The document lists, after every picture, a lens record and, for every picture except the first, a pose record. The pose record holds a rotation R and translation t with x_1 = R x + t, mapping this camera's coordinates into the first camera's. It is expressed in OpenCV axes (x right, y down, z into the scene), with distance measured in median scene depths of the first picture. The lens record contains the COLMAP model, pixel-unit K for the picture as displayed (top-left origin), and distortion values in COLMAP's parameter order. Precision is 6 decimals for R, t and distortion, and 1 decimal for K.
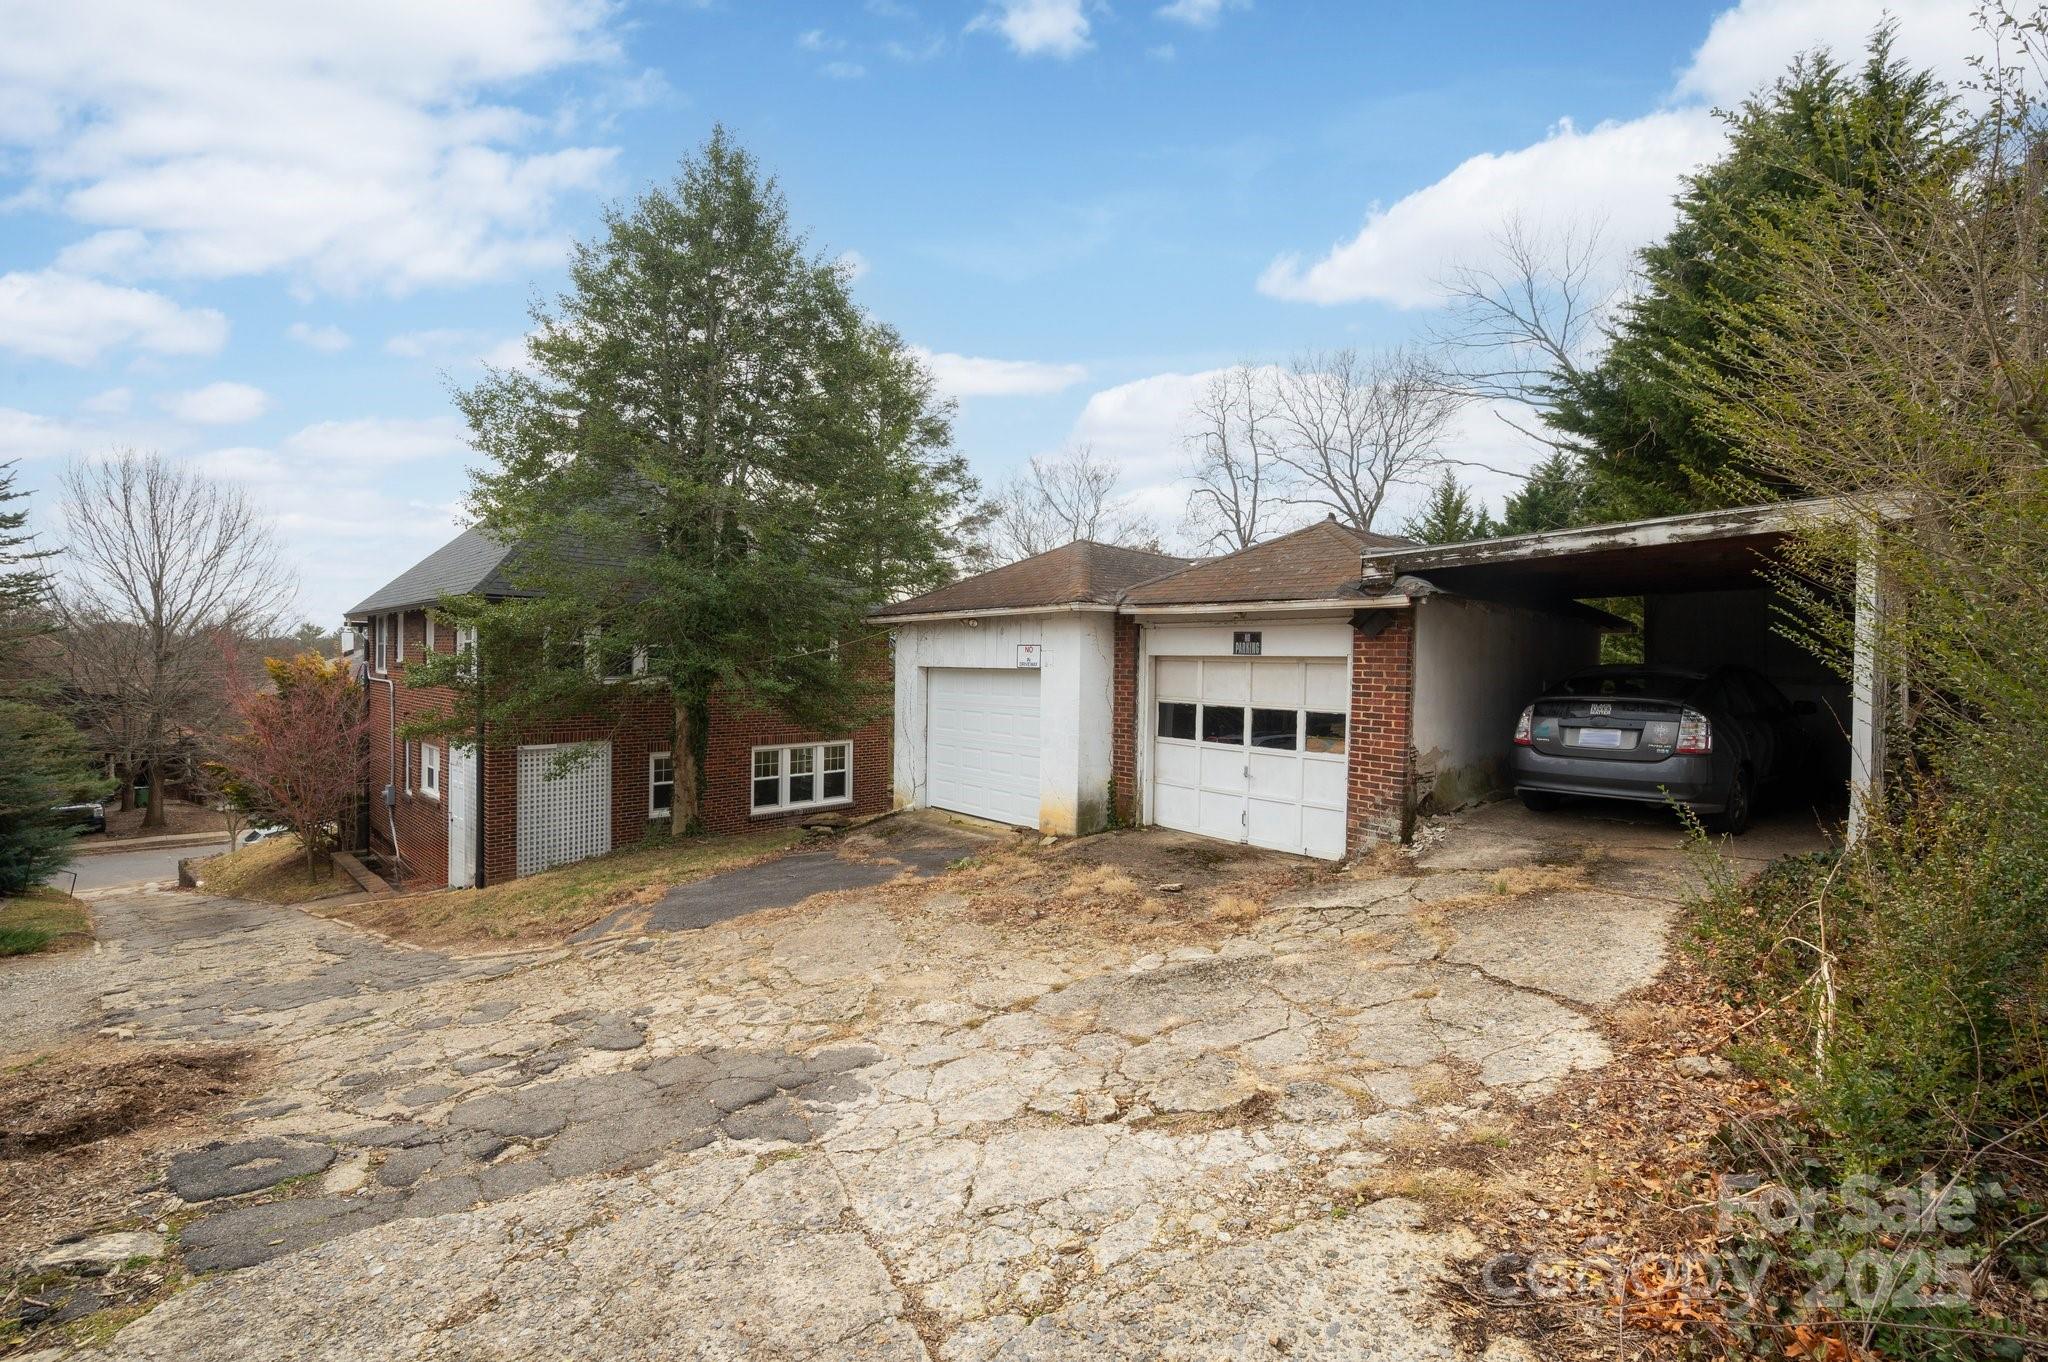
lens RADIAL K [[856.4, 0, 1022.3], [0, 856.4, 671.8], [0, 0, 1]] dist [0.001776, 0.000042]
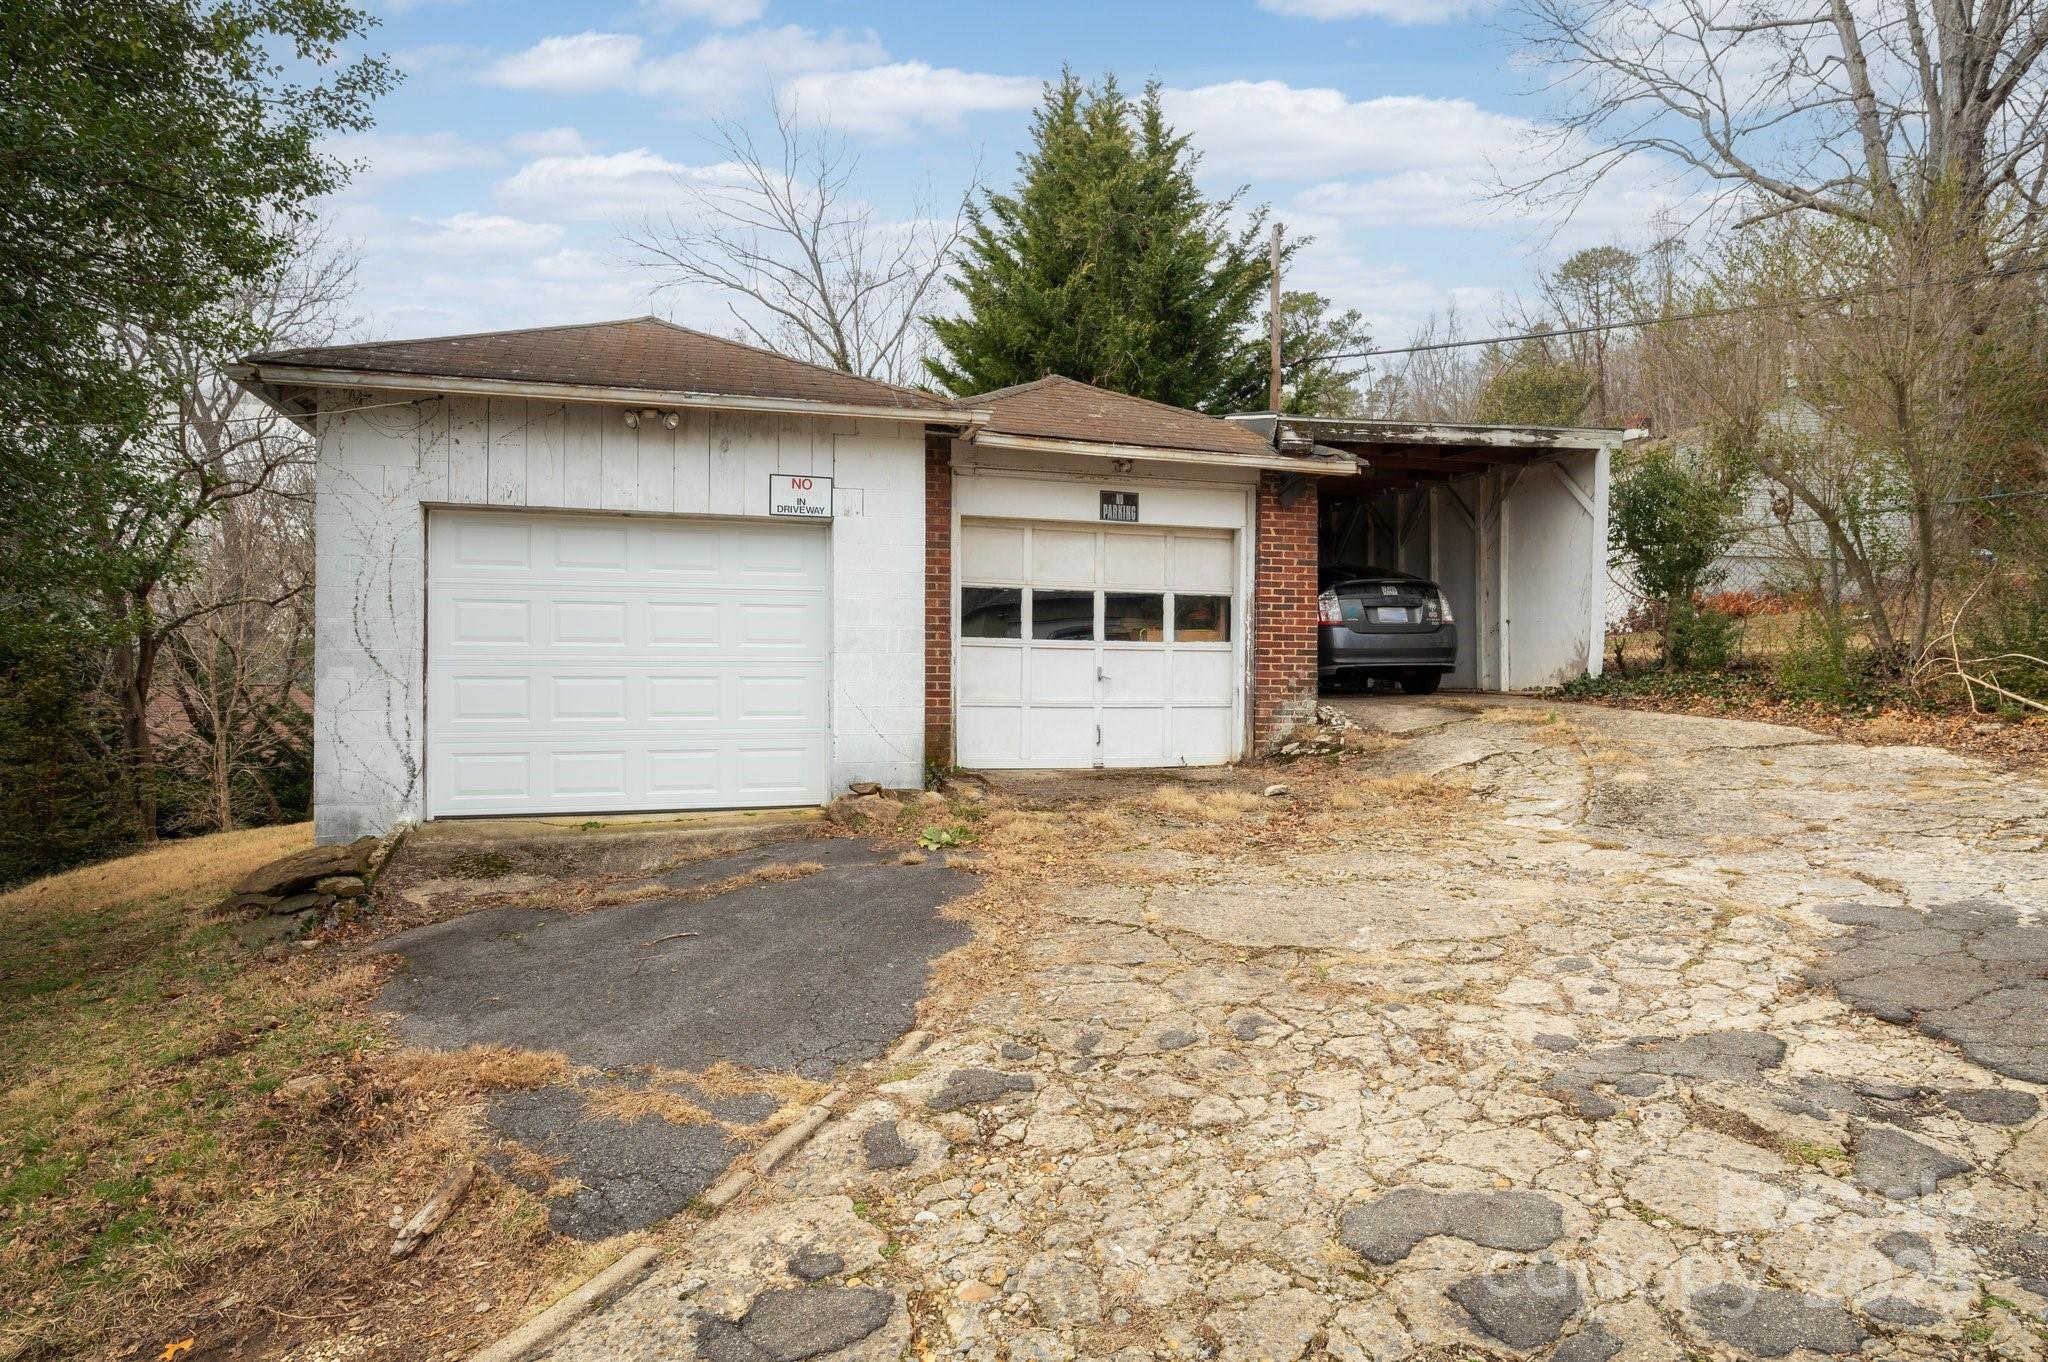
lens RADIAL K [[1164.6, 0, 1023.4], [0, 1164.6, 681.7], [0, 0, 1]] dist [0.003809, -0.000219]
pose [[0.411106, -0.007342, 0.911558, -0.835575], [0.012544, 0.999918, 0.002397, 0.138578], [-0.911501, 0.010450, 0.411164, 0.727235]]
